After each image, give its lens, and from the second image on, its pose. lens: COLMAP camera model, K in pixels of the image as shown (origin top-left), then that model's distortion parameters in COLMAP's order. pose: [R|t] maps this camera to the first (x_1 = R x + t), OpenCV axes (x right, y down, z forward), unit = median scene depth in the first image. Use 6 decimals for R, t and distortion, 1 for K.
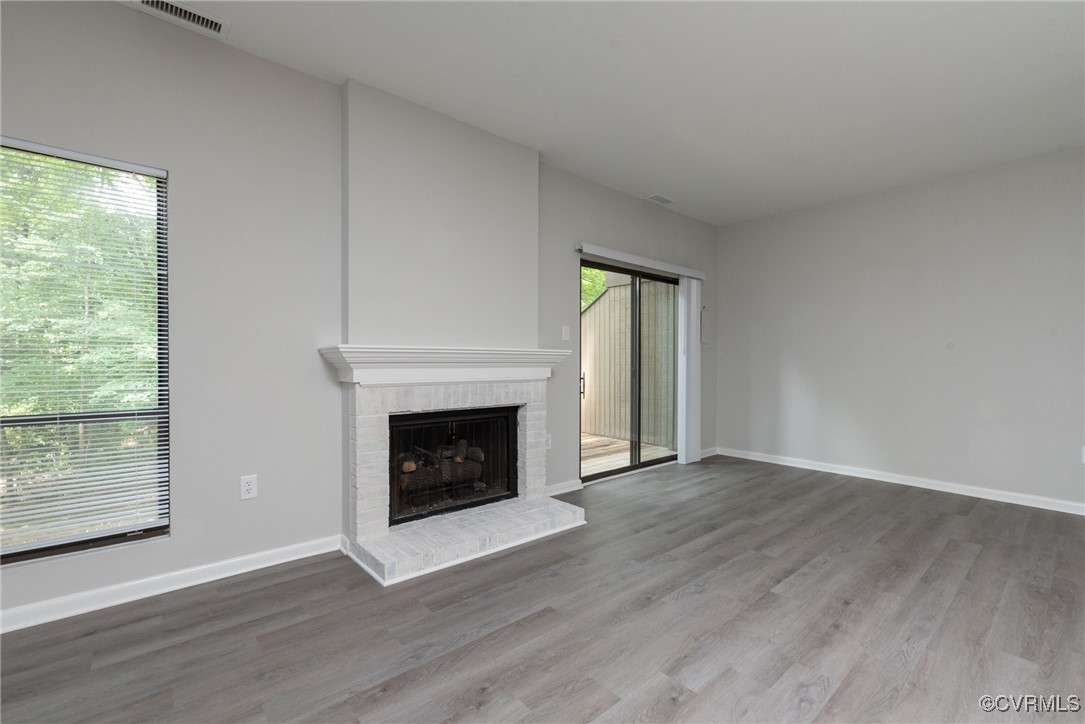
lens RADIAL K [[494.5, 0, 547.2], [0, 494.5, 345.2], [0, 0, 1]] dist [0.017218, -0.000504]
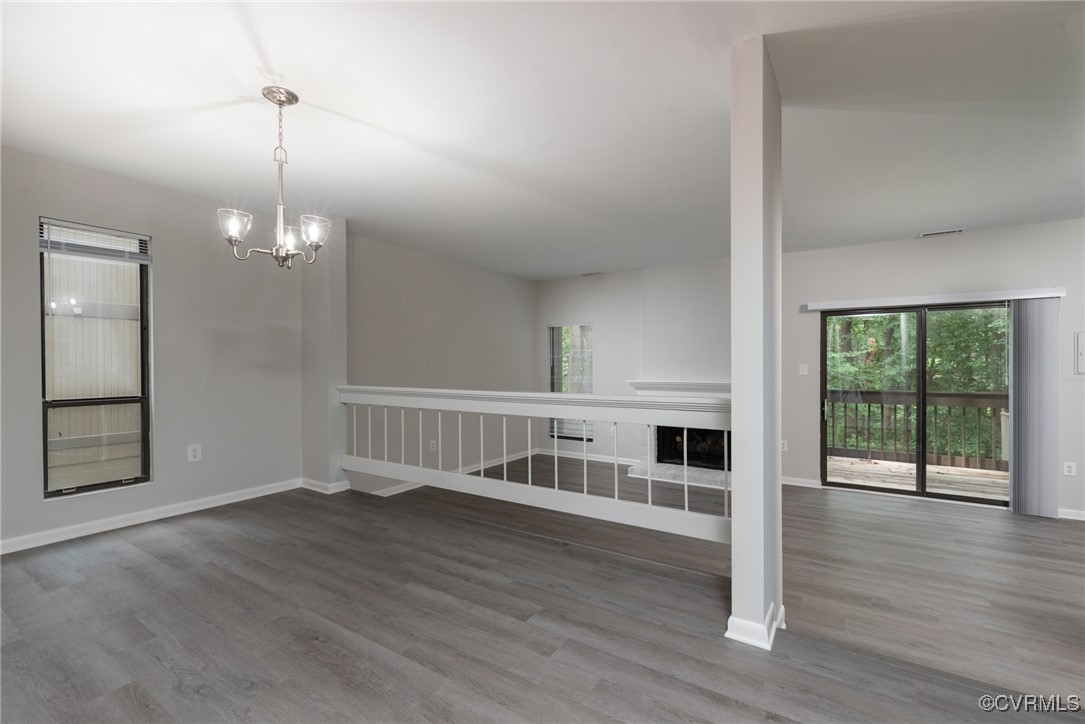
lens RADIAL K [[469.1, 0, 531.9], [0, 469.1, 367.1], [0, 0, 1]] dist [0.003468, 0.000249]
pose [[0.270645, 0.007003, -0.962654, 1.517560], [0.030374, 0.999414, 0.015810, -0.106053], [0.962200, -0.033519, 0.270274, -0.086837]]
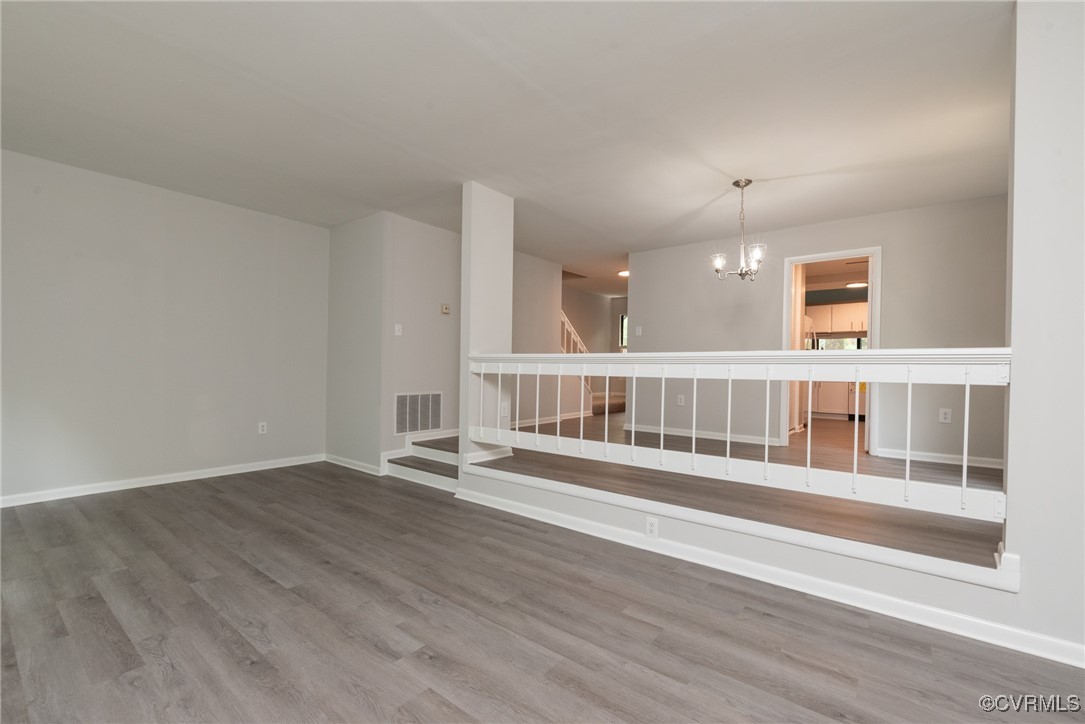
lens RADIAL K [[469.1, 0, 531.9], [0, 469.1, 367.1], [0, 0, 1]] dist [0.003468, 0.000249]
pose [[-0.175468, -0.007303, 0.984458, -0.501231], [-0.044486, 0.999010, -0.000519, 0.001981], [-0.983480, -0.043885, -0.175619, 0.556939]]
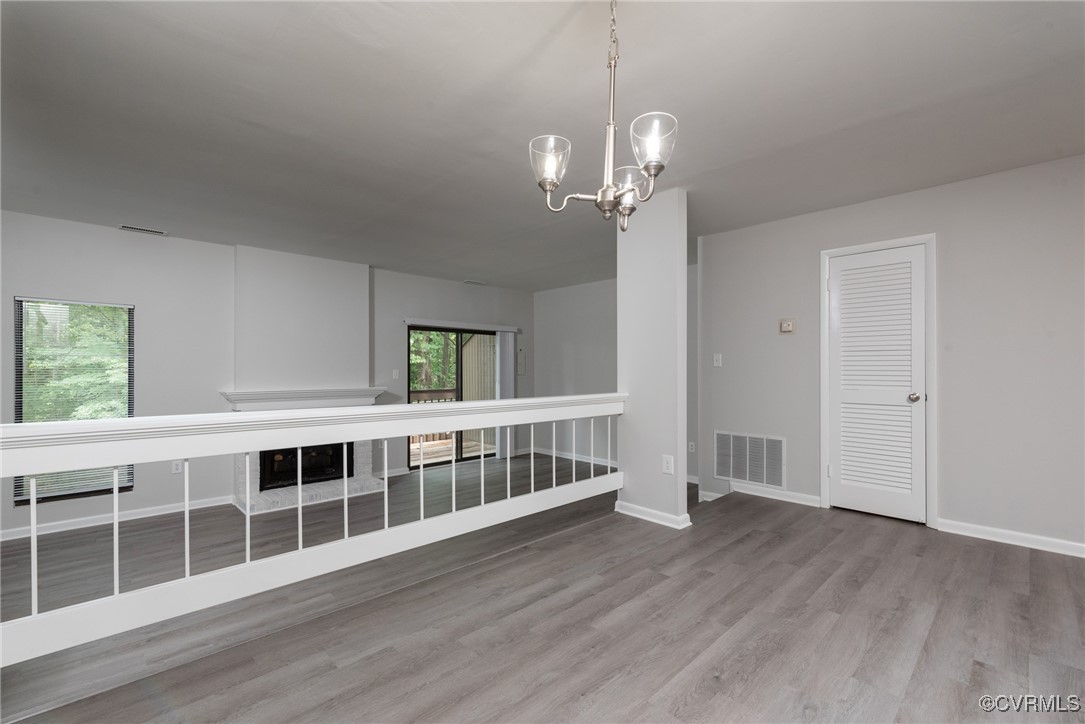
lens RADIAL K [[479.6, 0, 545.8], [0, 479.6, 361.5], [0, 0, 1]] dist [-0.001381, 0.000640]
pose [[0.998406, 0.001474, 0.056420, 0.598642], [-0.002354, 0.999877, 0.015529, -0.126644], [-0.056391, -0.015638, 0.998286, -0.760573]]
